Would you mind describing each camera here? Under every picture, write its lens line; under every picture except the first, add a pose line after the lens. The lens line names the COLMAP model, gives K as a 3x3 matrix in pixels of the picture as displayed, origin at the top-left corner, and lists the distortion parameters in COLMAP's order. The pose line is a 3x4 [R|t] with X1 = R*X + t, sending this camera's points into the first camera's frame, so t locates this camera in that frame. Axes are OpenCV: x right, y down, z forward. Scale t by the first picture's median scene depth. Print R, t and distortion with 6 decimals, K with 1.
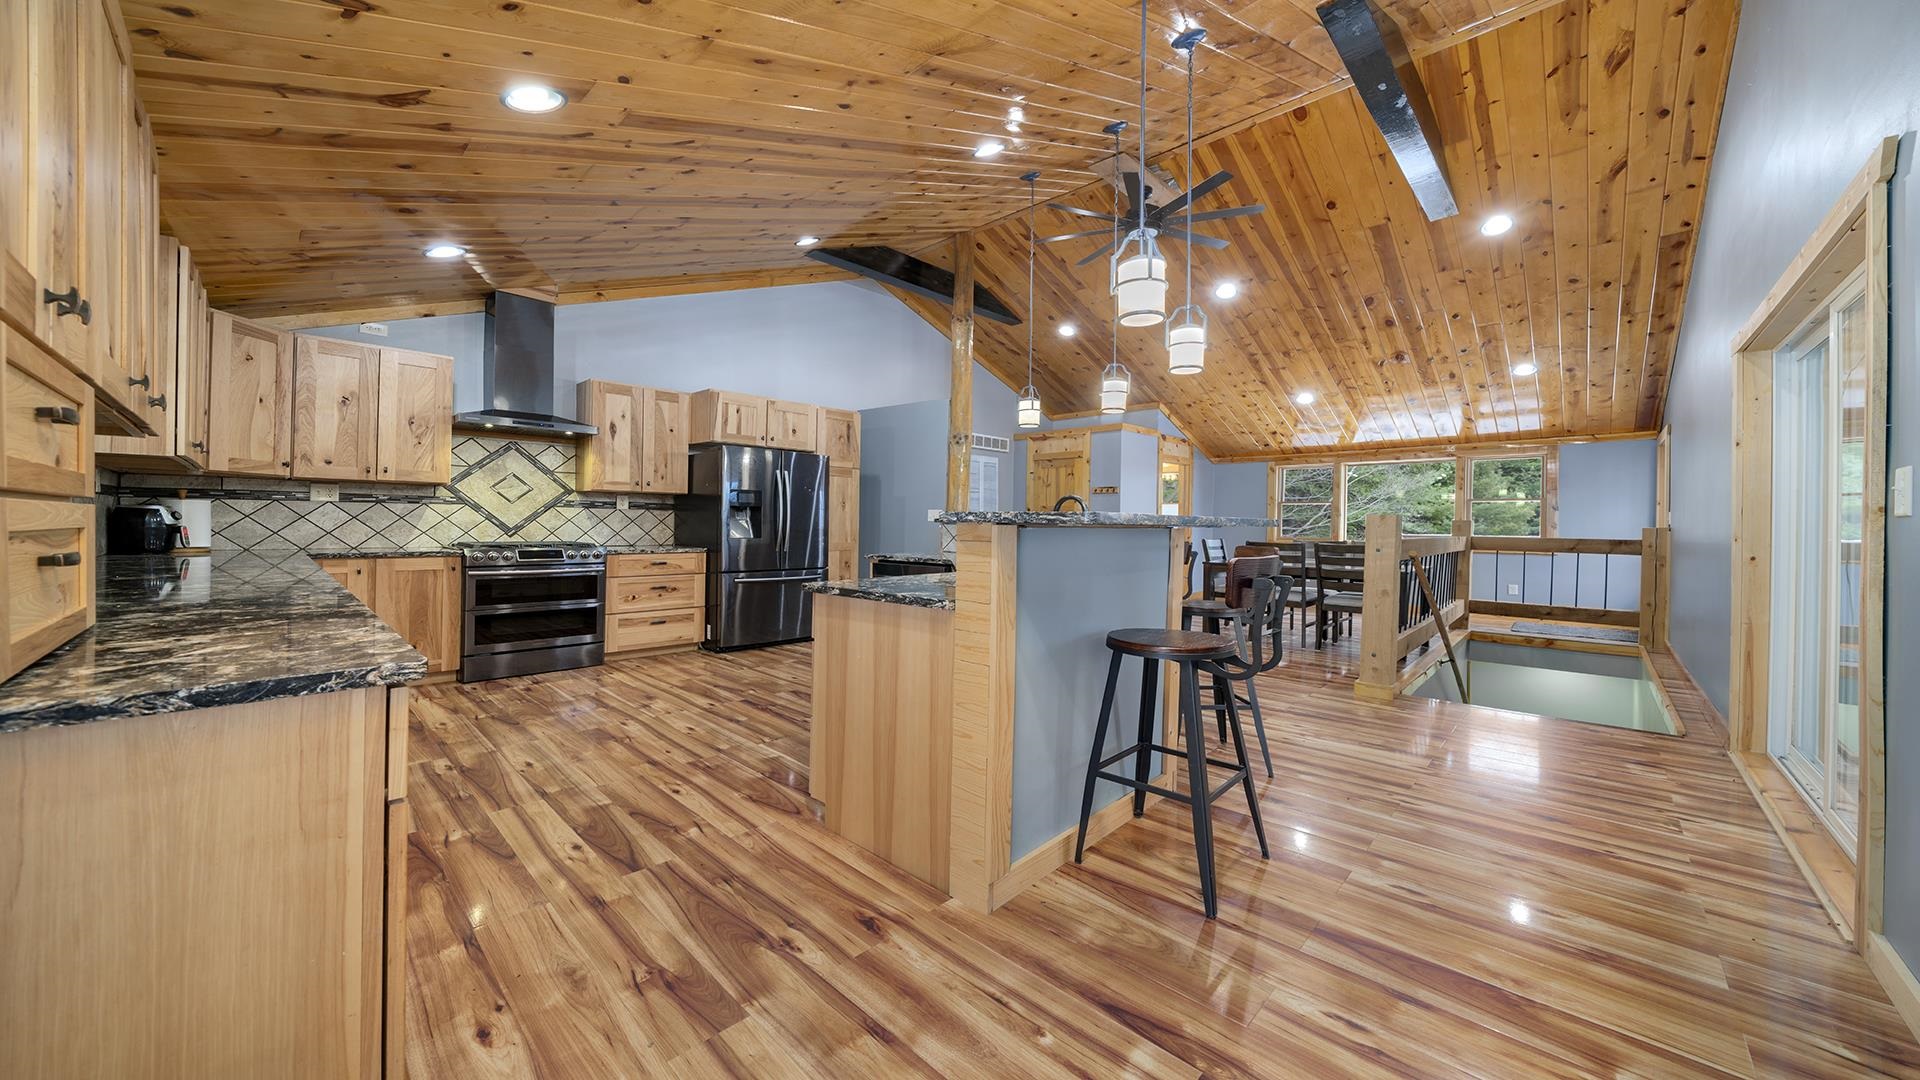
lens RADIAL K [[667.3, 0, 960.8], [0, 667.3, 515.0], [0, 0, 1]] dist [-0.007509, 0.000612]
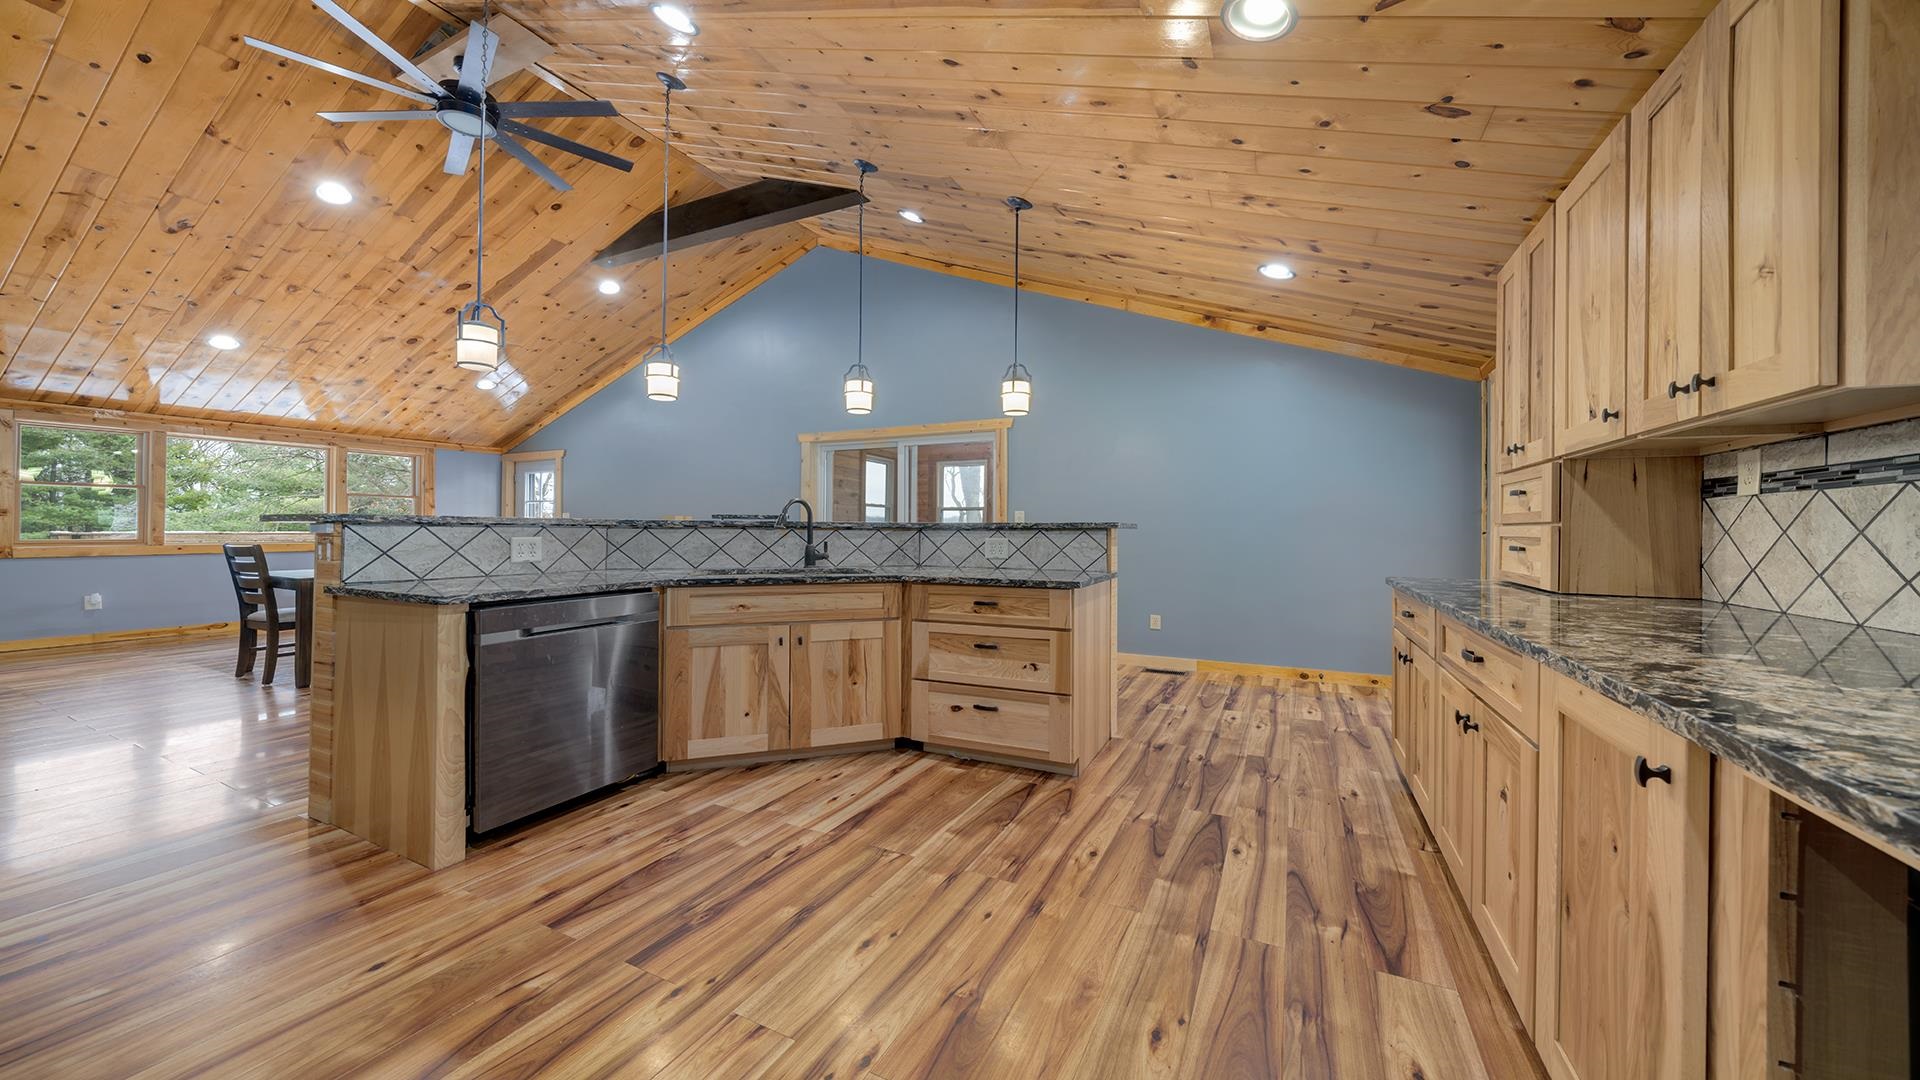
lens RADIAL K [[667.3, 0, 957.2], [0, 667.3, 527.1], [0, 0, 1]] dist [-0.007509, 0.000612]
pose [[-0.294433, -0.009885, 0.955621, -0.719402], [-0.022148, 0.999749, 0.003518, 0.003630], [-0.955415, -0.020129, -0.294578, 0.869850]]
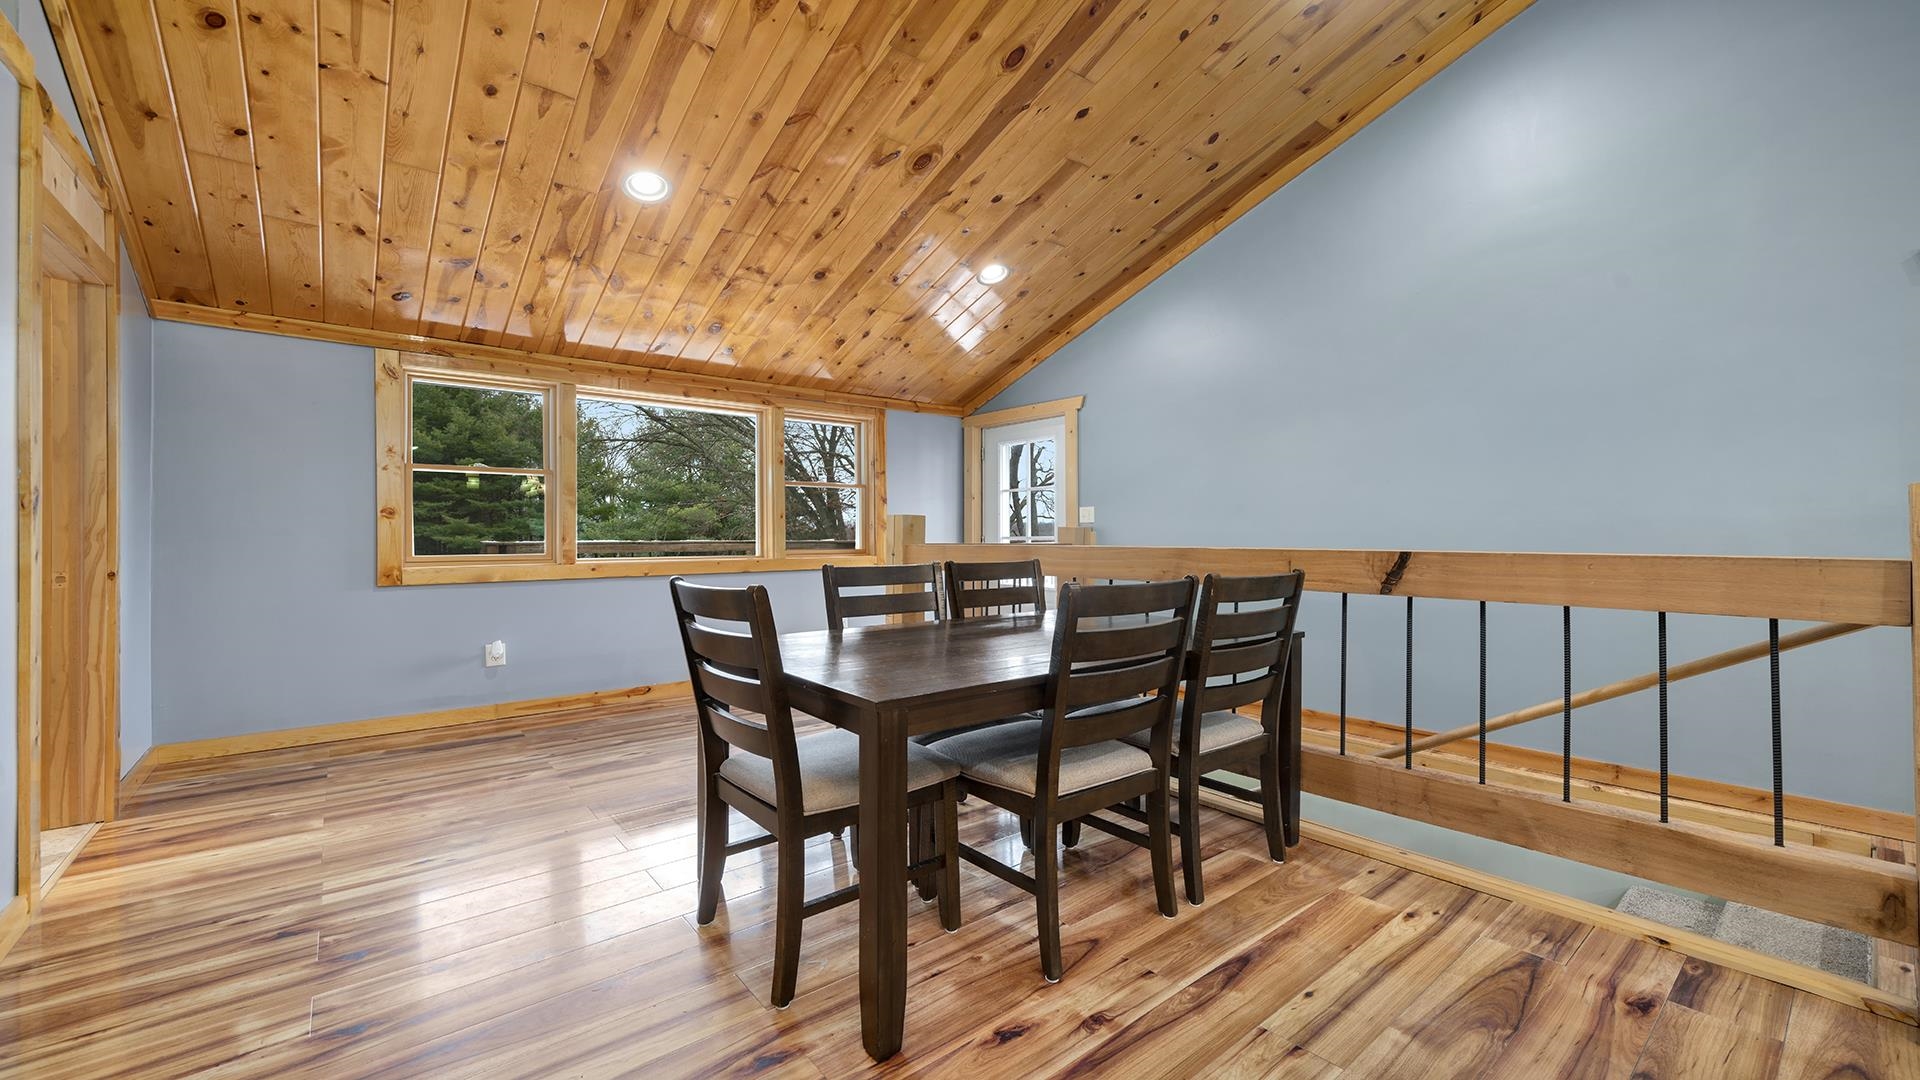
lens RADIAL K [[747.4, 0, 954.3], [0, 747.4, 542.3], [0, 0, 1]] dist [-0.005956, -0.000058]
pose [[0.121218, -0.023286, 0.992353, 0.207304], [-0.010468, 0.999639, 0.024736, 0.026212], [-0.992571, -0.013387, 0.120931, 1.452685]]
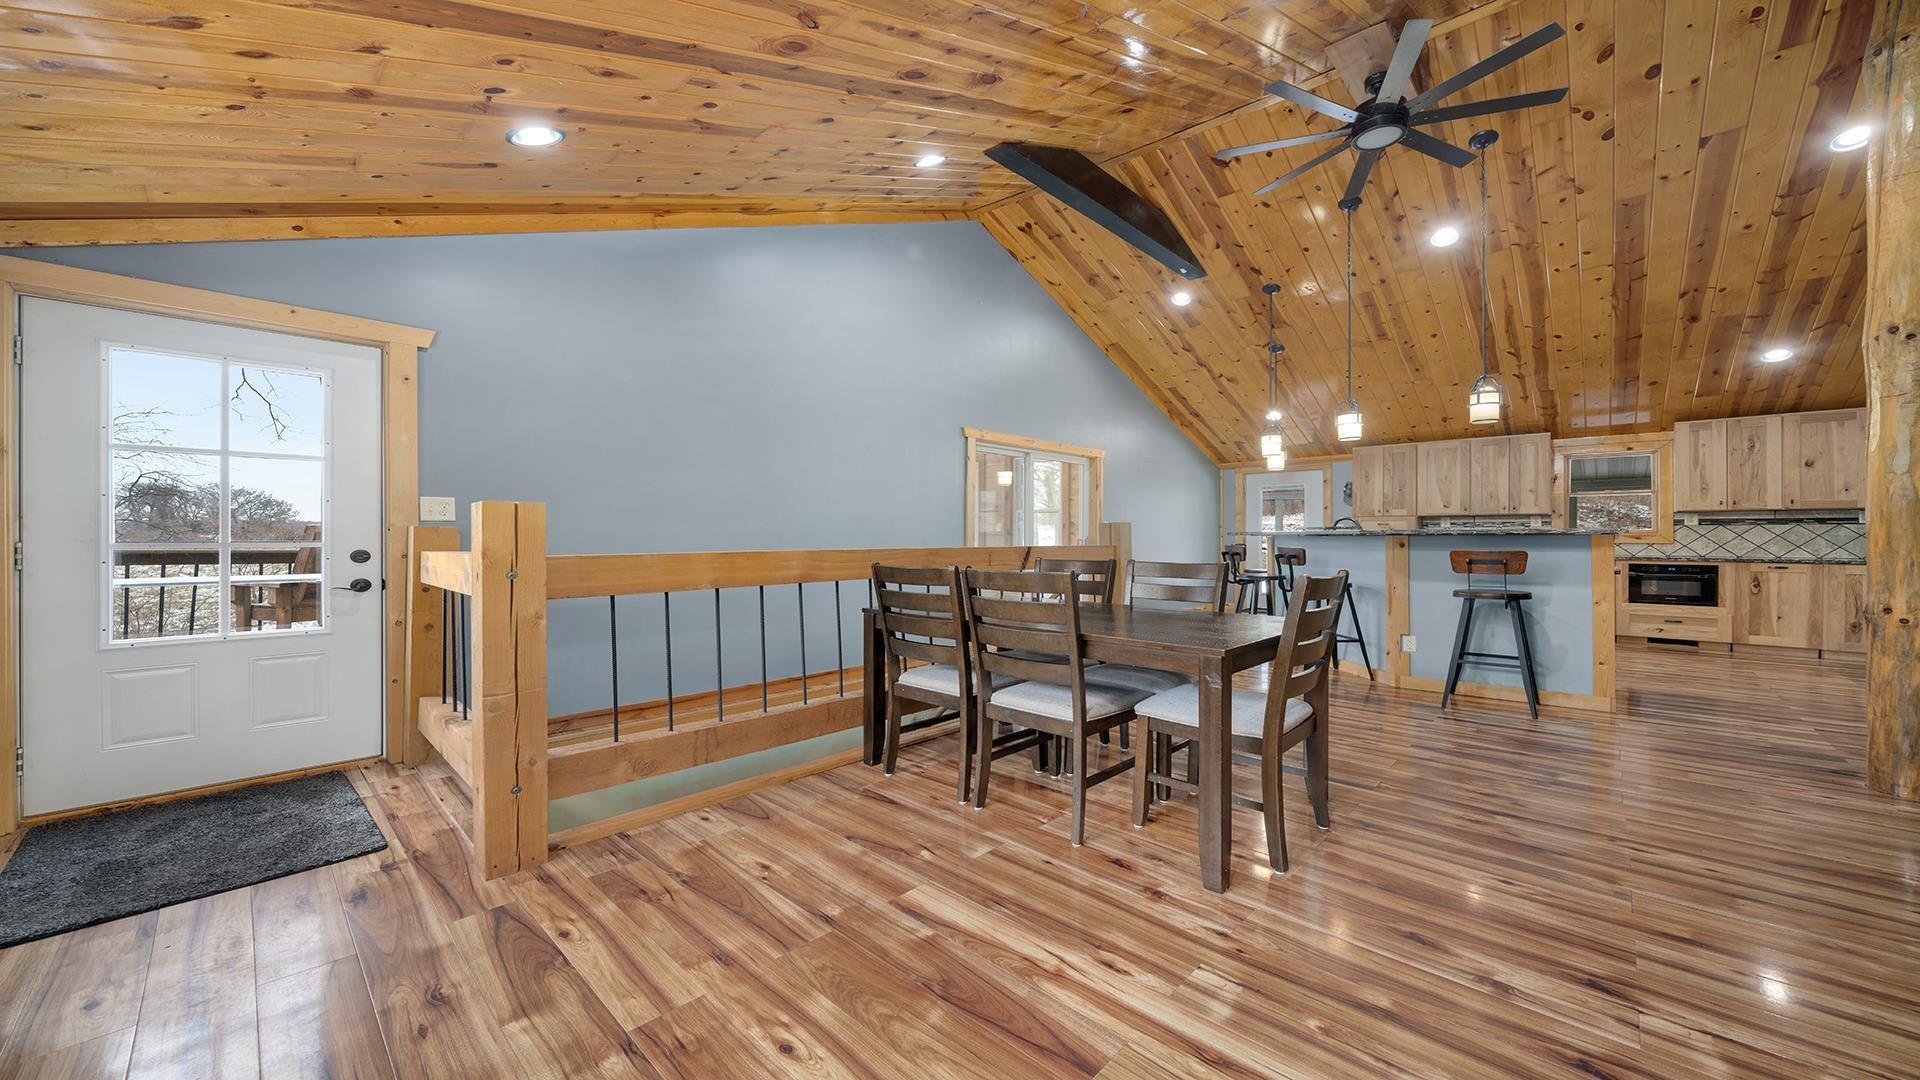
lens RADIAL K [[691.3, 0, 958.6], [0, 691.3, 535.7], [0, 0, 1]] dist [-0.008081, 0.000646]
pose [[-0.999911, -0.013029, -0.002795, 0.895039], [-0.012992, 0.999833, -0.012878, 0.042646], [0.002963, -0.012841, -0.999913, 2.178184]]
